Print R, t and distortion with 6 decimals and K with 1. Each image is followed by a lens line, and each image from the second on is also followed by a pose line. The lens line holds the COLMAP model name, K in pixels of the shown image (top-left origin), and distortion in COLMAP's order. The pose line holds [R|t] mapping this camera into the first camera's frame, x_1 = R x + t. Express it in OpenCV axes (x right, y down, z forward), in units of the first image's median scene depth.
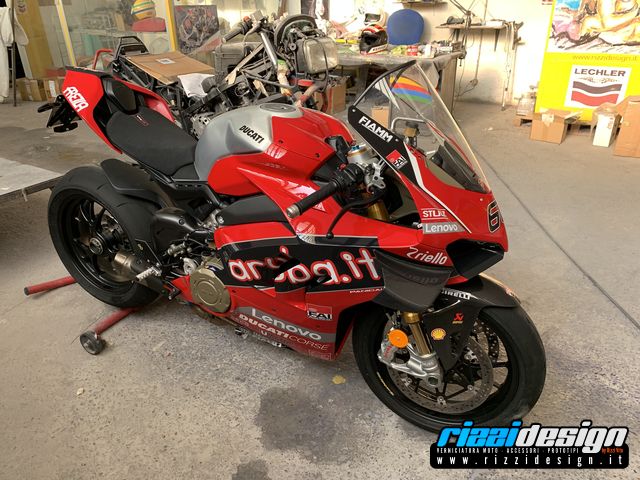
lens RADIAL K [[492.2, 0, 320.0], [0, 492.2, 232.6], [0, 0, 1]] dist [0.011183, -0.000353]
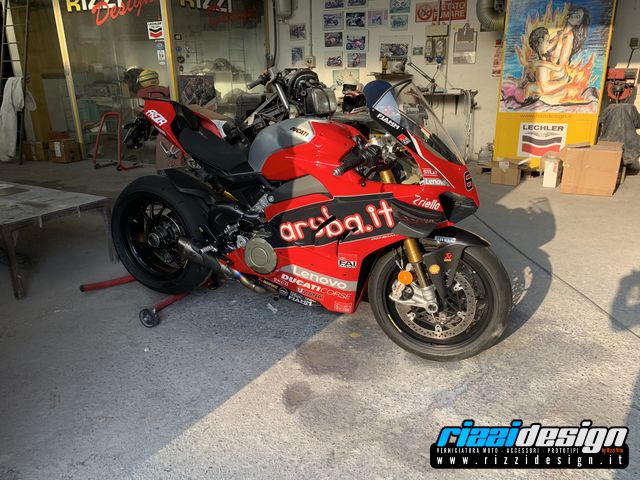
lens RADIAL K [[489.0, 0, 323.1], [0, 489.0, 236.8], [0, 0, 1]] dist [0.038110, -0.045634]
pose [[0.997707, -0.015577, 0.065867, -0.133430], [0.024536, 0.990201, -0.137477, 0.238596], [-0.063080, 0.138778, 0.988312, -0.295360]]
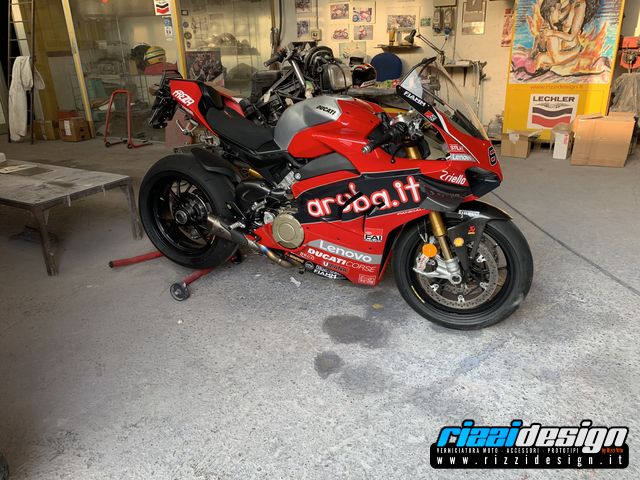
lens RADIAL K [[487.9, 0, 316.8], [0, 487.9, 235.0], [0, 0, 1]] dist [0.041927, -0.050399]
pose [[0.998300, -0.030912, 0.049403, -0.198472], [0.035266, 0.995331, -0.089842, 0.239980], [-0.046395, 0.091432, 0.994730, -0.333820]]
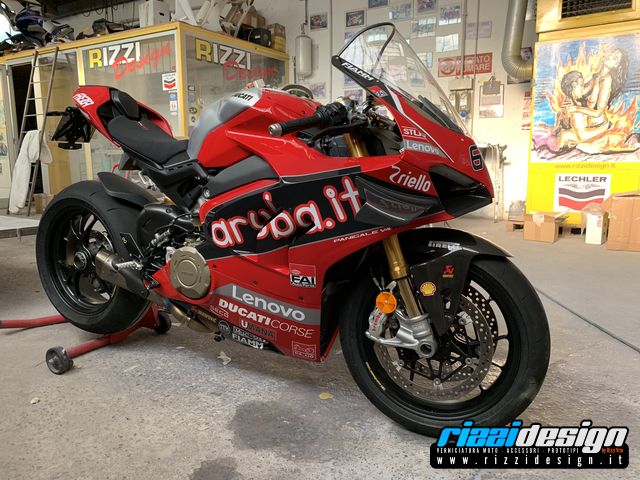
lens RADIAL K [[492.2, 0, 320.0], [0, 492.2, 232.6], [0, 0, 1]] dist [0.011183, -0.000353]
pose [[0.999832, 0.017108, -0.006615, 0.031382], [-0.018307, 0.953227, -0.301700, 0.311678], [0.001144, 0.301771, 0.953380, 0.062823]]
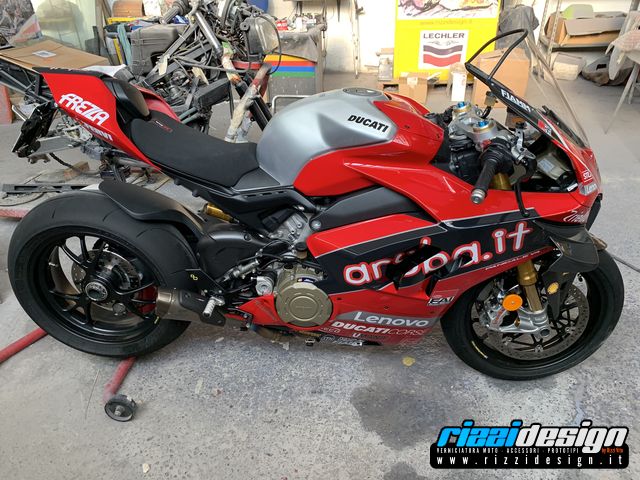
lens RADIAL K [[492.2, 0, 320.0], [0, 492.2, 232.6], [0, 0, 1]] dist [0.011183, -0.000353]
pose [[0.915401, -0.202941, 0.347644, -0.455293], [0.187885, 0.979178, 0.076873, -0.071150], [-0.356006, -0.005053, 0.934470, 0.147881]]
